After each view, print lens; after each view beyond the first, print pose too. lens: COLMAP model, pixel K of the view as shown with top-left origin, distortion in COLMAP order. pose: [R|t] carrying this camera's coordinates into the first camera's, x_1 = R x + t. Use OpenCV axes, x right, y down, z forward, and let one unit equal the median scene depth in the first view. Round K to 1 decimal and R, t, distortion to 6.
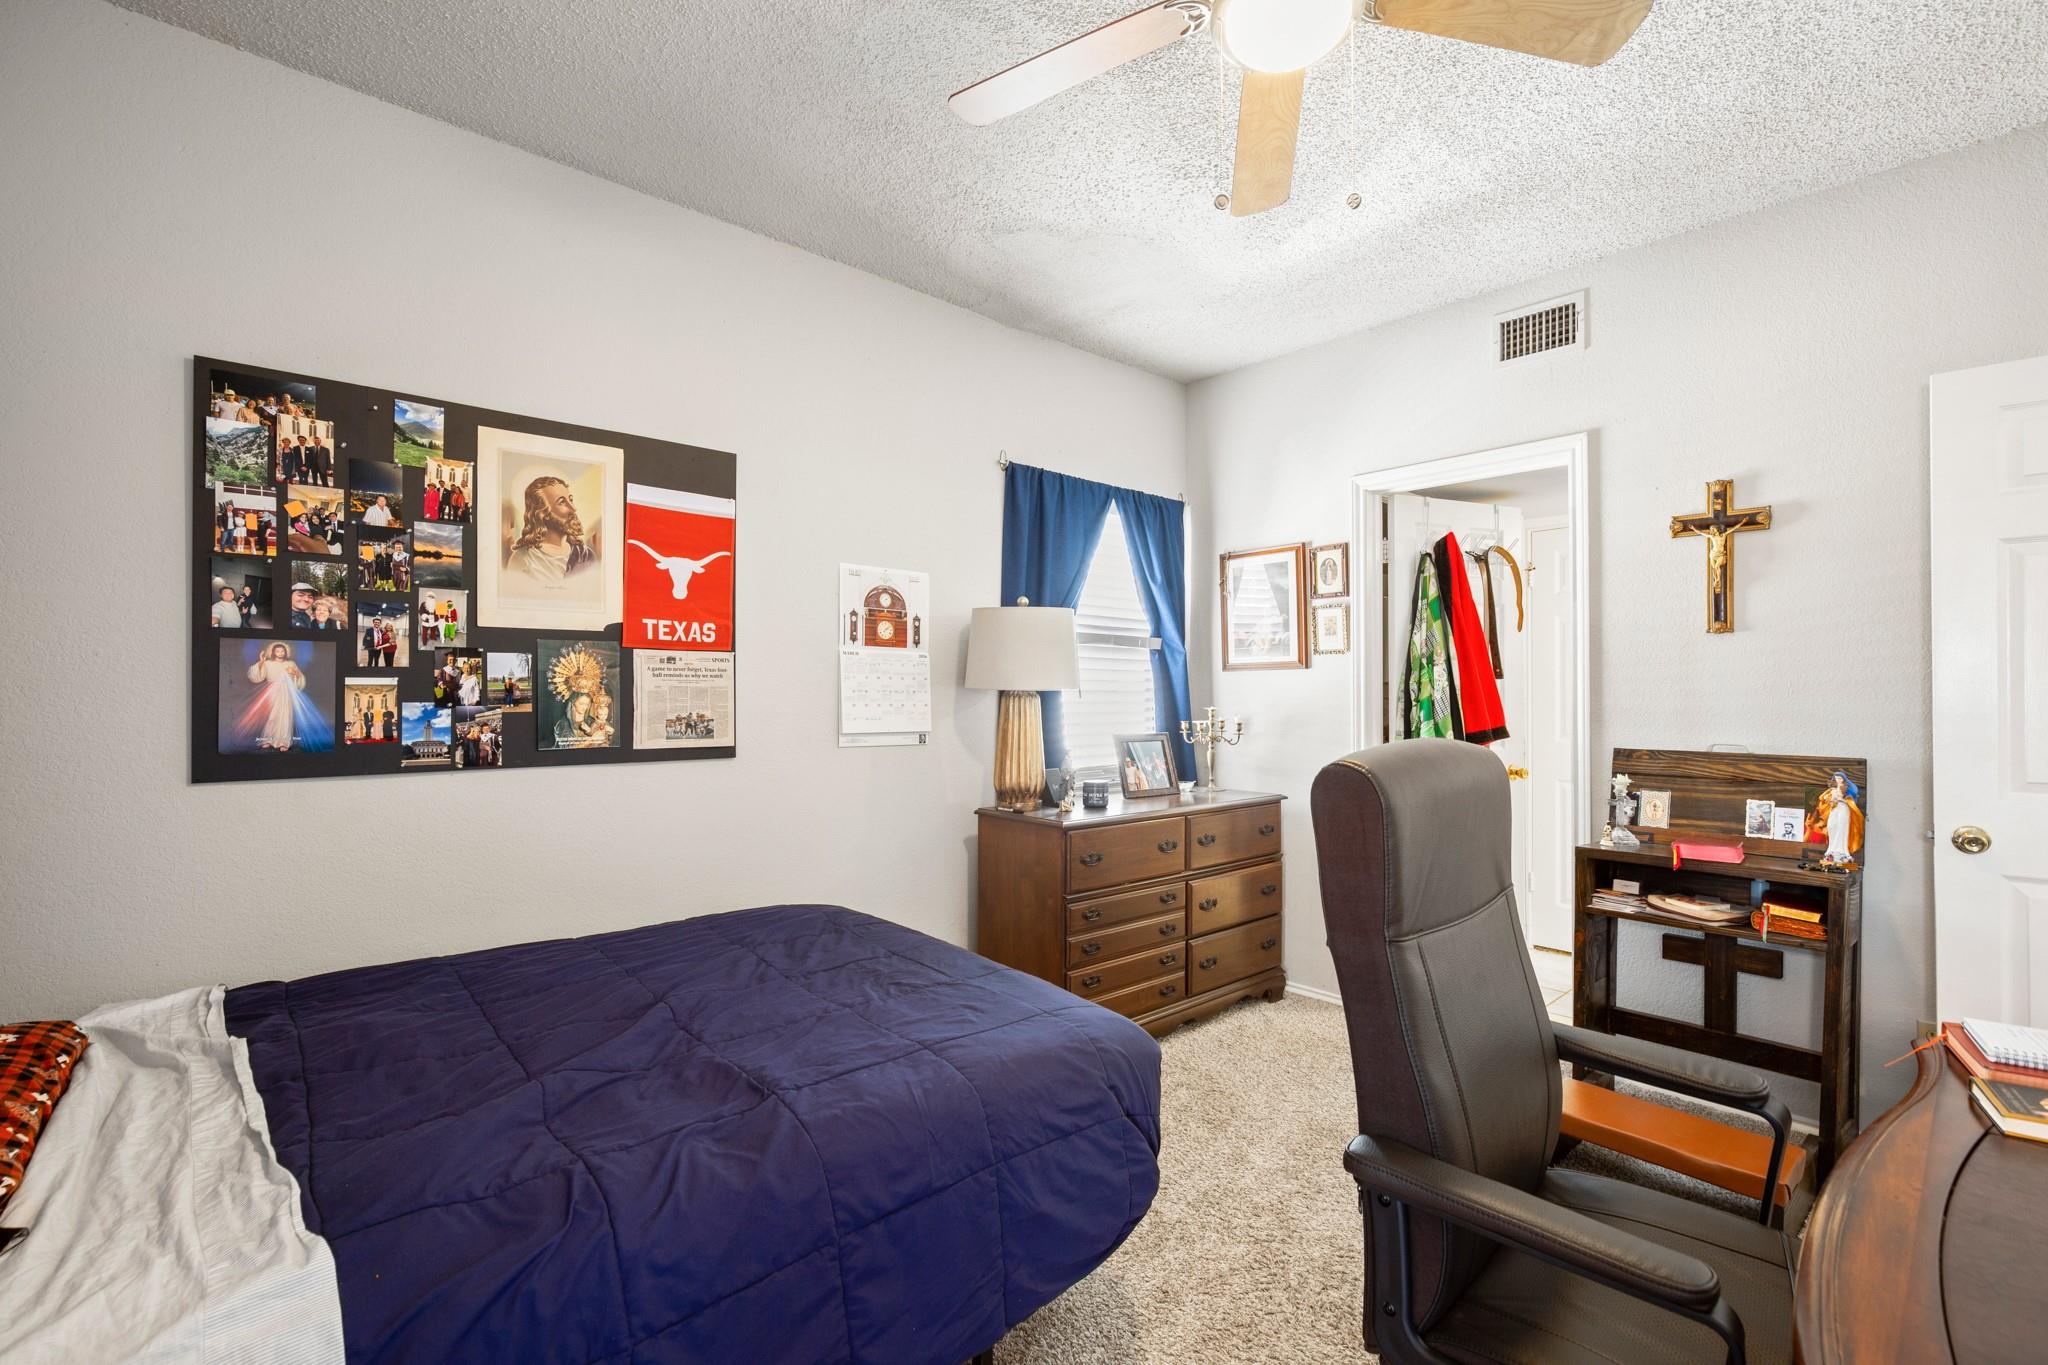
lens RADIAL K [[948.4, 0, 1022.6], [0, 948.4, 686.8], [0, 0, 1]] dist [-0.006471, 0.001211]
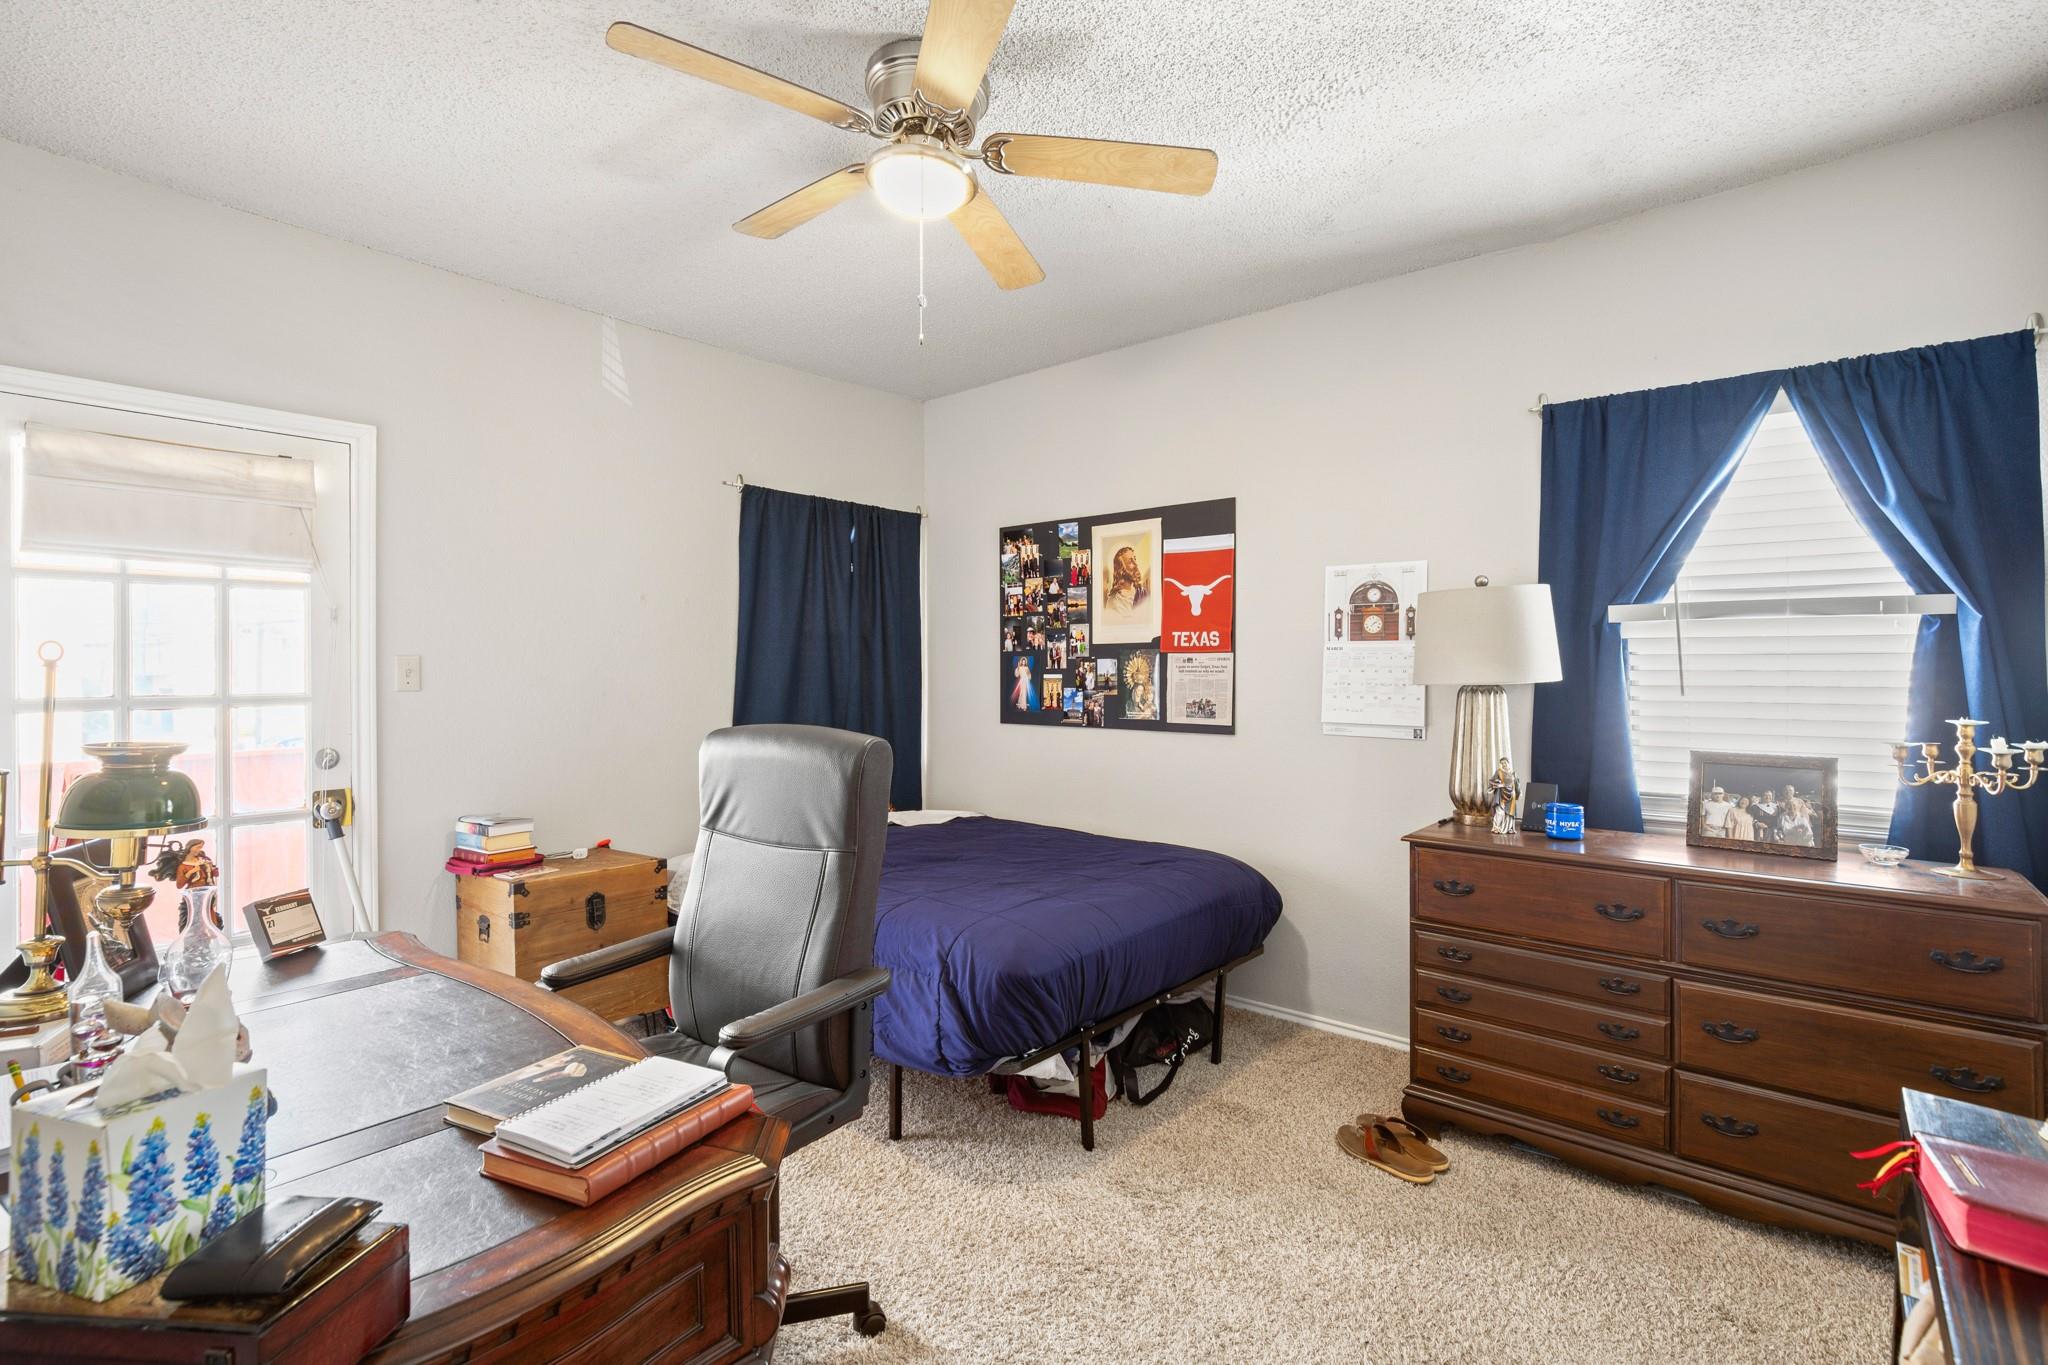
lens RADIAL K [[948.4, 0, 1066.4], [0, 948.4, 670.4], [0, 0, 1]] dist [-0.006471, 0.001211]
pose [[0.136561, -0.003533, -0.990625, 1.078303], [0.003564, 0.999989, -0.003075, -0.010623], [0.990625, -0.003111, 0.136572, 0.694961]]
